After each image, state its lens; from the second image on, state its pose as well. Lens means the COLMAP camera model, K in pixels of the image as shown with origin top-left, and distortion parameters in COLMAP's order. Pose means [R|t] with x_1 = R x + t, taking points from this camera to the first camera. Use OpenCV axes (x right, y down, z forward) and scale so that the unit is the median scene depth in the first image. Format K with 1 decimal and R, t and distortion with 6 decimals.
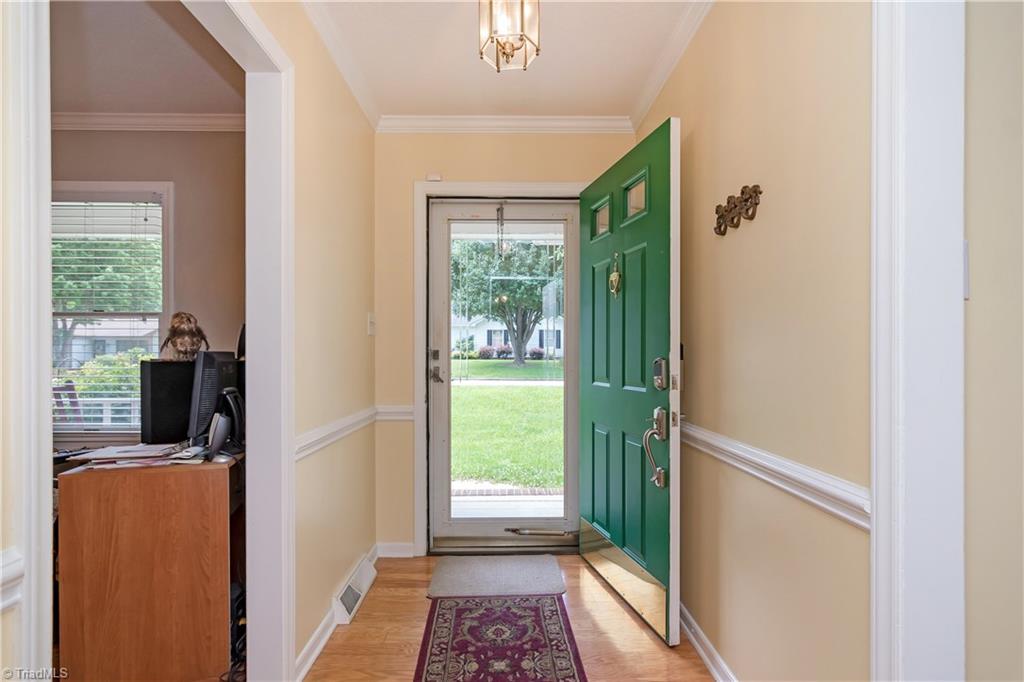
lens RADIAL K [[475.4, 0, 511.4], [0, 475.4, 355.1], [0, 0, 1]] dist [-0.000551, -0.000044]
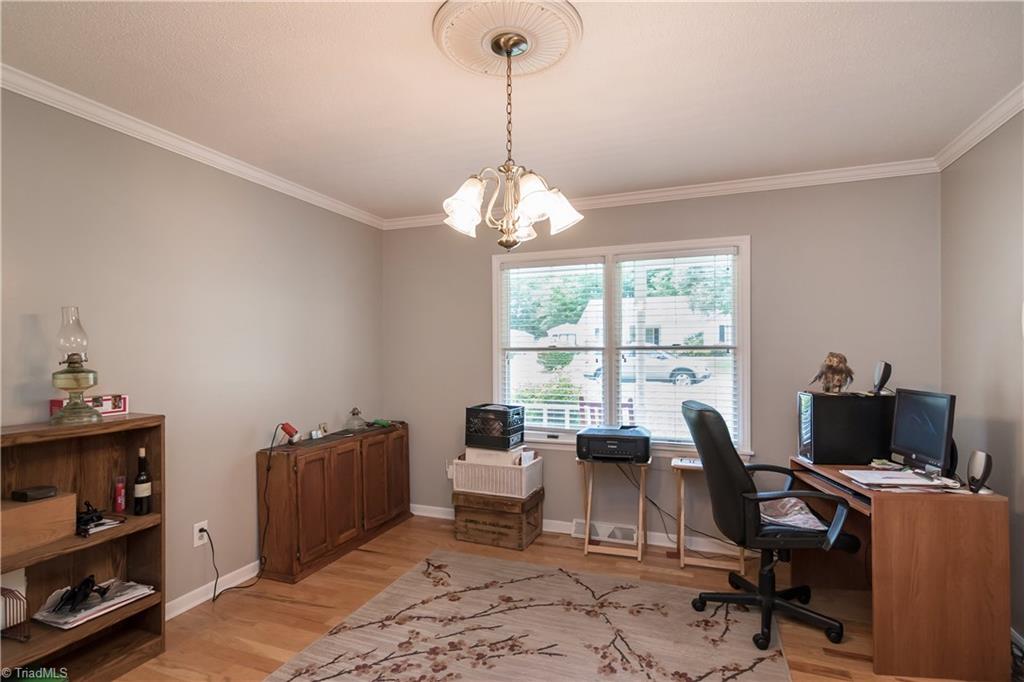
lens RADIAL K [[491.8, 0, 509.9], [0, 491.8, 342.1], [0, 0, 1]] dist [0.003669, 0.001762]
pose [[0.928494, -0.006656, -0.371287, -1.273481], [0.001682, 0.999904, -0.013719, -0.132019], [0.371342, 0.012114, 0.928417, -0.556091]]
